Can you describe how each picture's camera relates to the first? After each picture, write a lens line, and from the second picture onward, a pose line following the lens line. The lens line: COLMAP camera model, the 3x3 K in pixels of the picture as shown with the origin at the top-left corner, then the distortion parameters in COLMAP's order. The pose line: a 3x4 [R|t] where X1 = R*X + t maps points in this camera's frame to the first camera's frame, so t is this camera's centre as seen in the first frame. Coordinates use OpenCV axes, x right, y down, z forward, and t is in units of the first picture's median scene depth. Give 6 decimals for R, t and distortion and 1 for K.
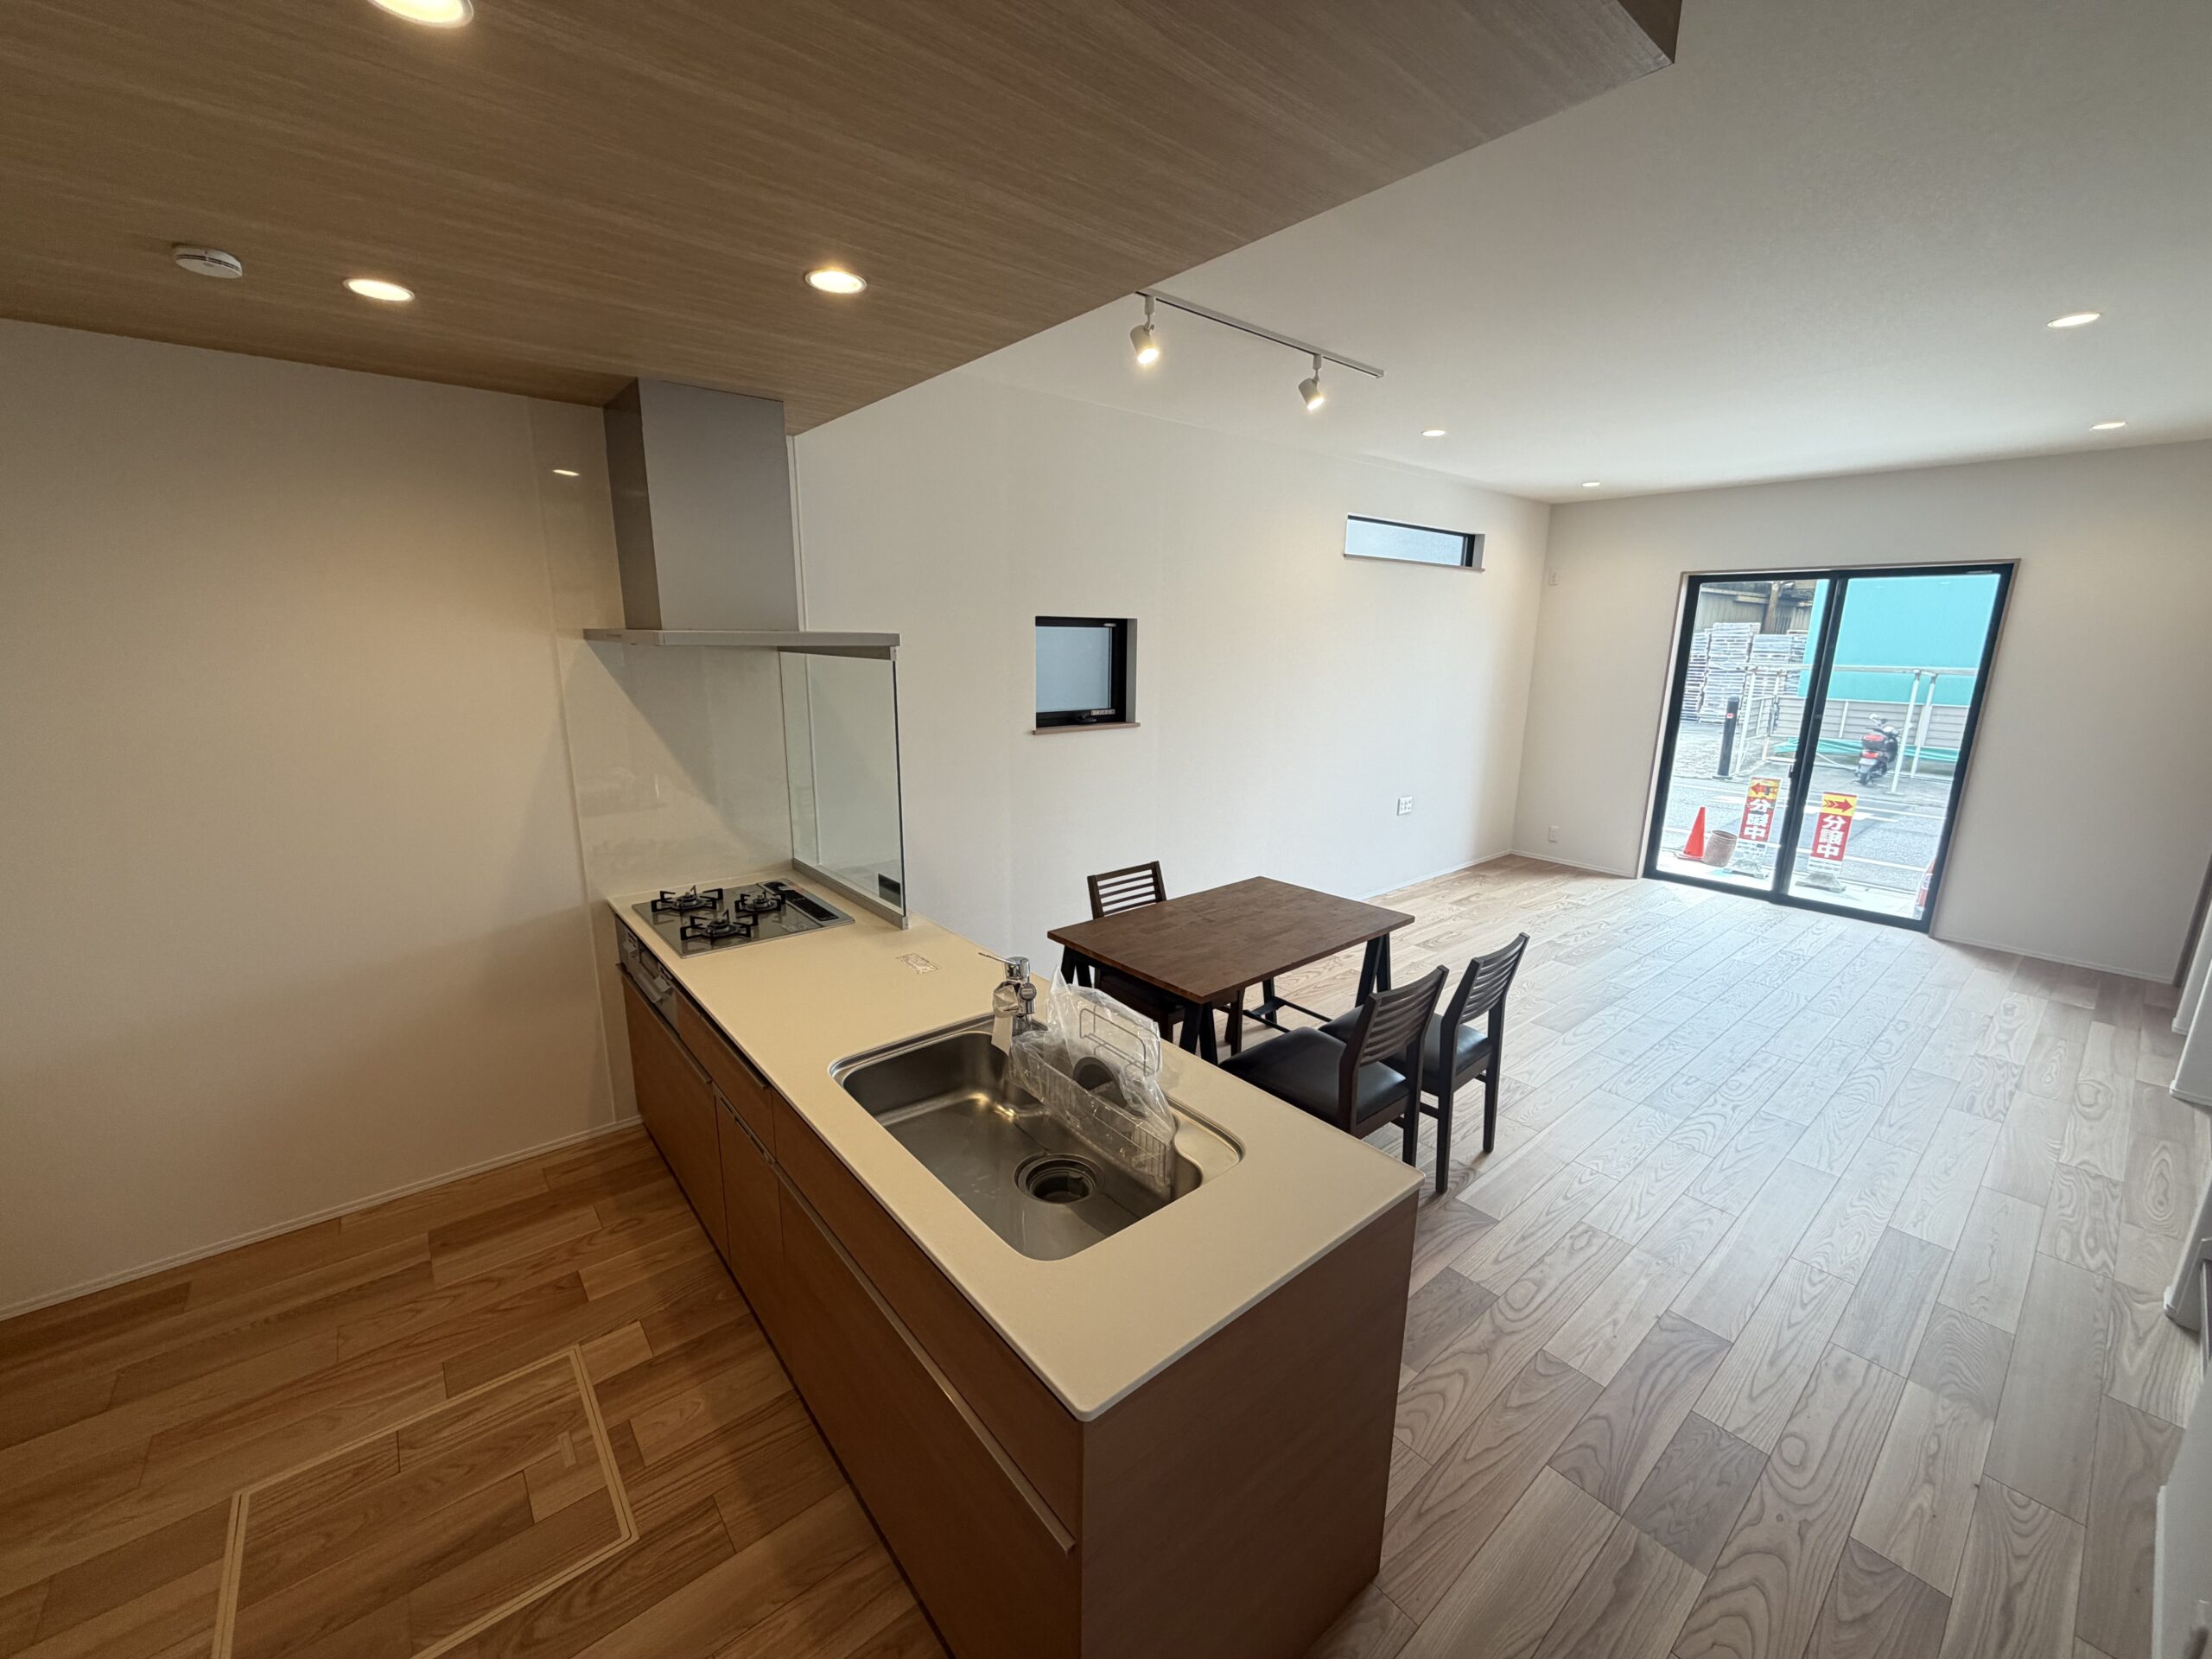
lens RADIAL K [[879.6, 0, 1106.0], [0, 879.6, 829.5], [0, 0, 1]] dist [-0.003490, 0.000840]
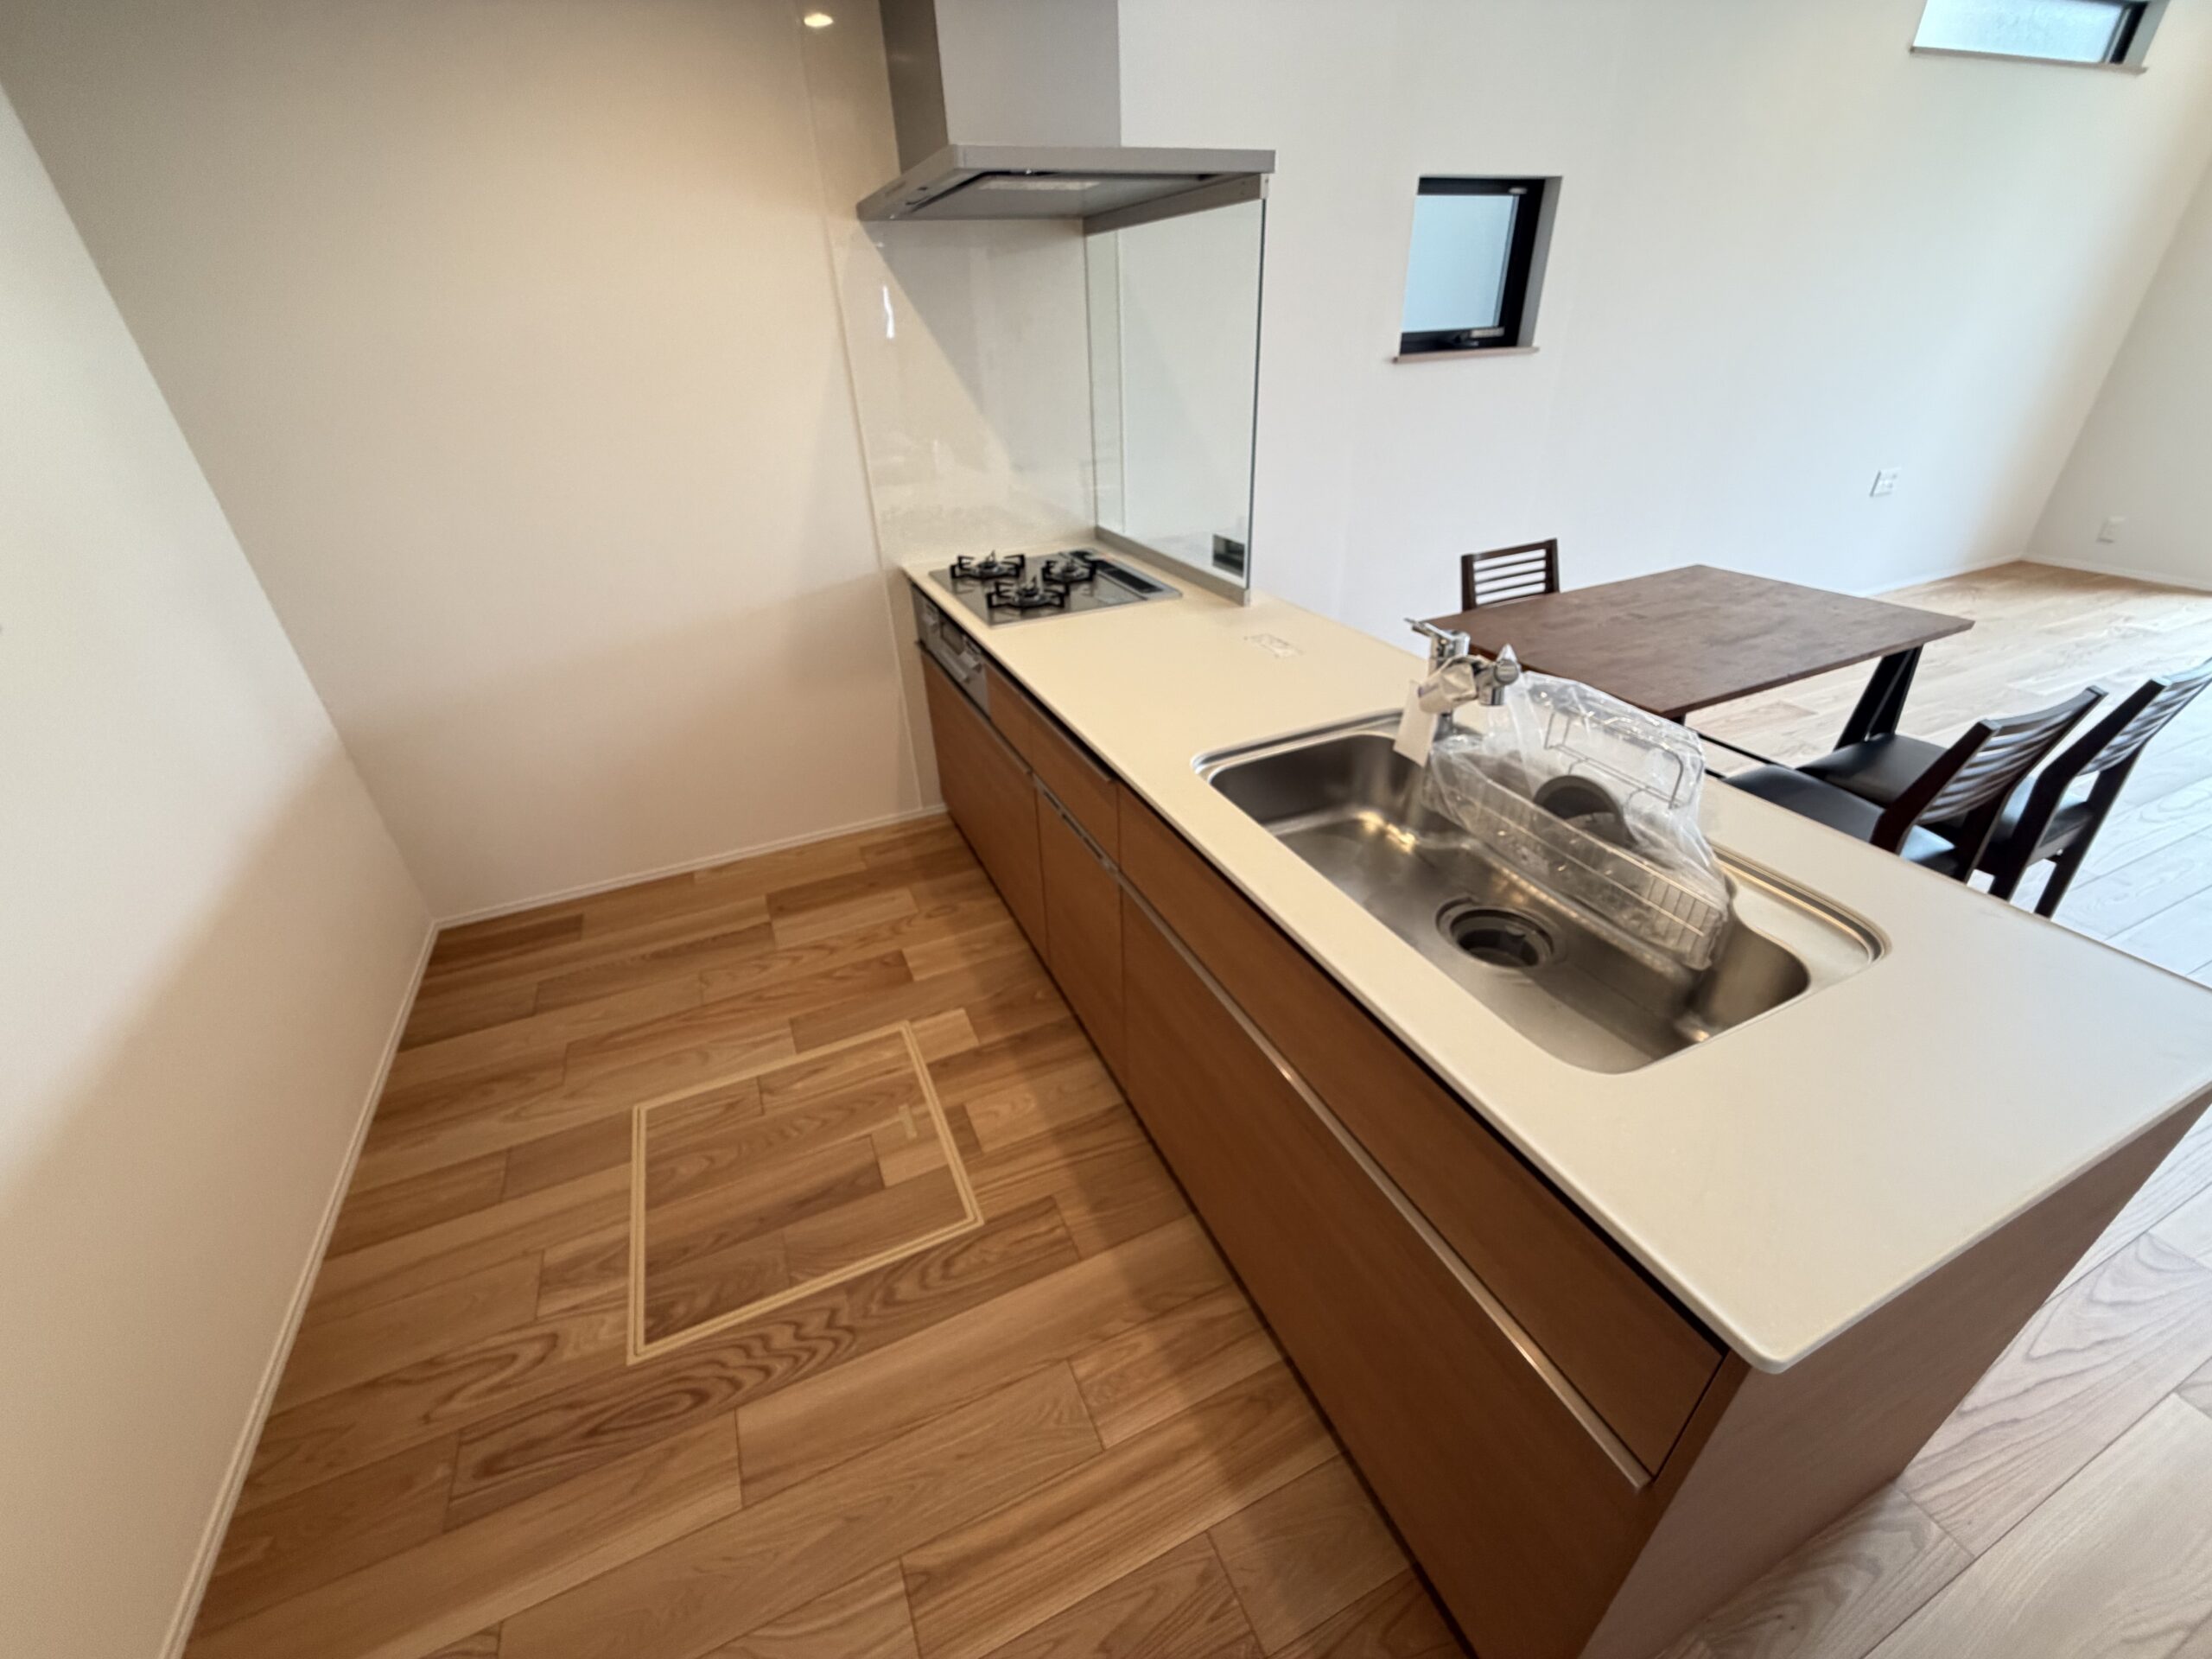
lens RADIAL K [[879.6, 0, 1106.0], [0, 879.6, 829.5], [0, 0, 1]] dist [-0.003490, 0.000840]
pose [[0.962032, 0.093863, -0.256289, -0.151127], [-0.011477, 0.952087, 0.305611, 0.075734], [0.272695, -0.291067, 0.917016, 0.212558]]
